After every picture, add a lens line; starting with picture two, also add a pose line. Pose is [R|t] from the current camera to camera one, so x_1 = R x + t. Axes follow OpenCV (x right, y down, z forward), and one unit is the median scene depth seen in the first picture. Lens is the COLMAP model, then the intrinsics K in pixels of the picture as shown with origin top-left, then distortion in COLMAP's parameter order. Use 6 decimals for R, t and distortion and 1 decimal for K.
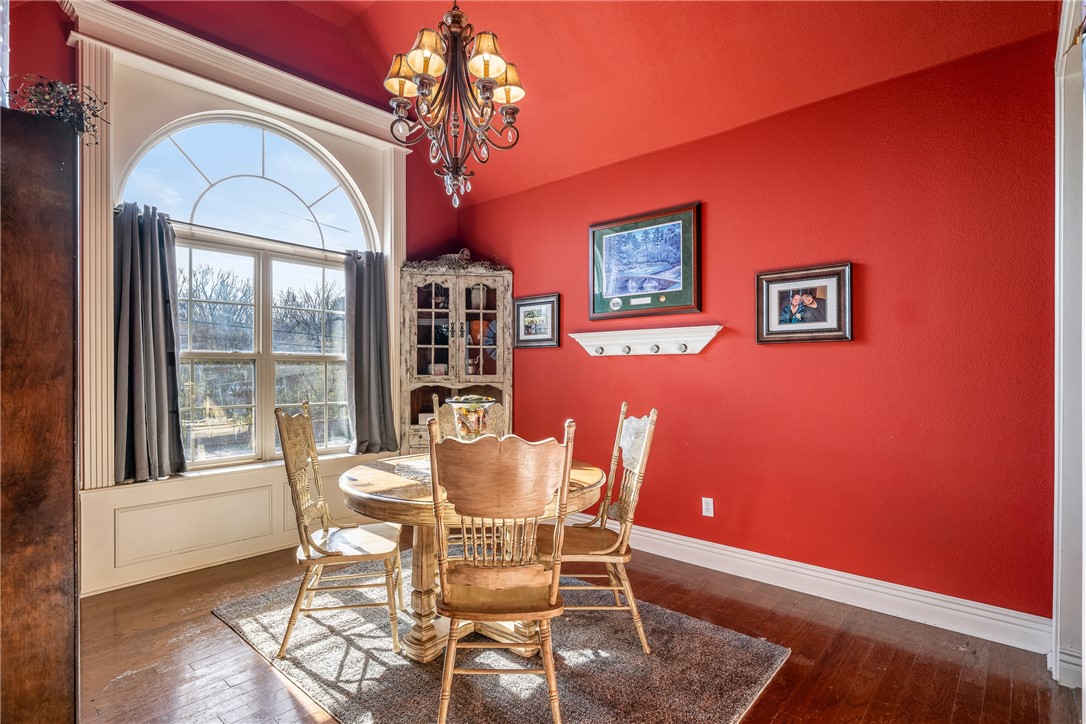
lens RADIAL K [[526.6, 0, 537.1], [0, 526.6, 368.7], [0, 0, 1]] dist [-0.001677, -0.000126]
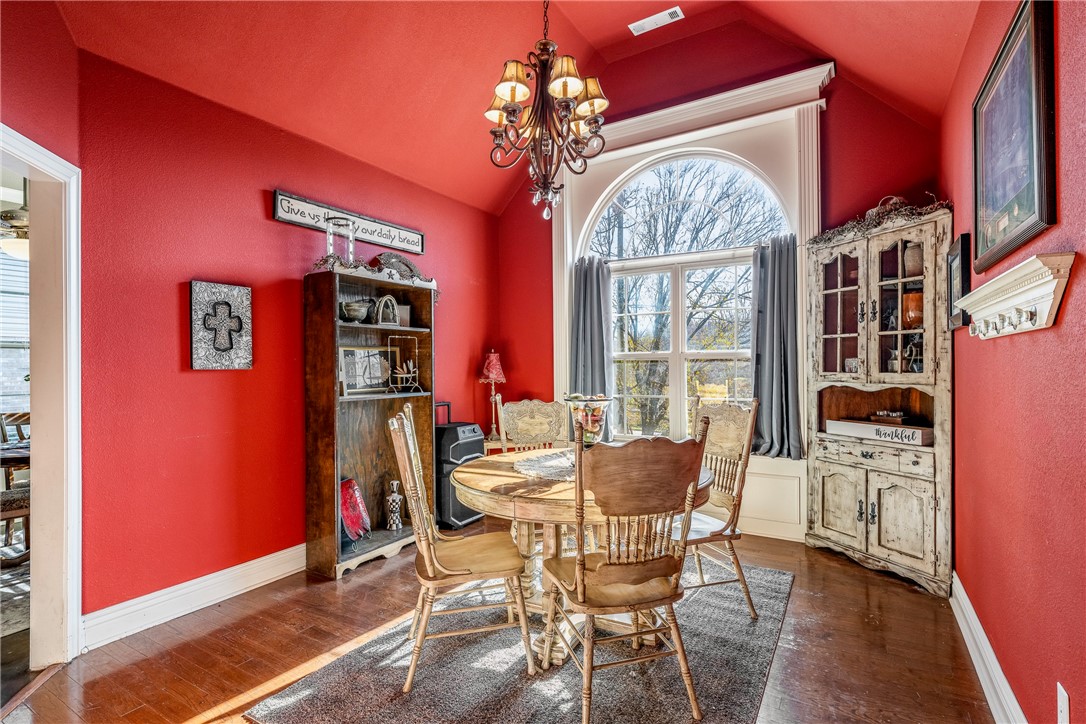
lens RADIAL K [[526.6, 0, 544.8], [0, 526.6, 363.6], [0, 0, 1]] dist [-0.001677, -0.000126]
pose [[0.199067, -0.006630, -0.979964, 0.485282], [0.012619, 0.999912, -0.004201, -0.003270], [0.979905, -0.011530, 0.199133, 0.410470]]
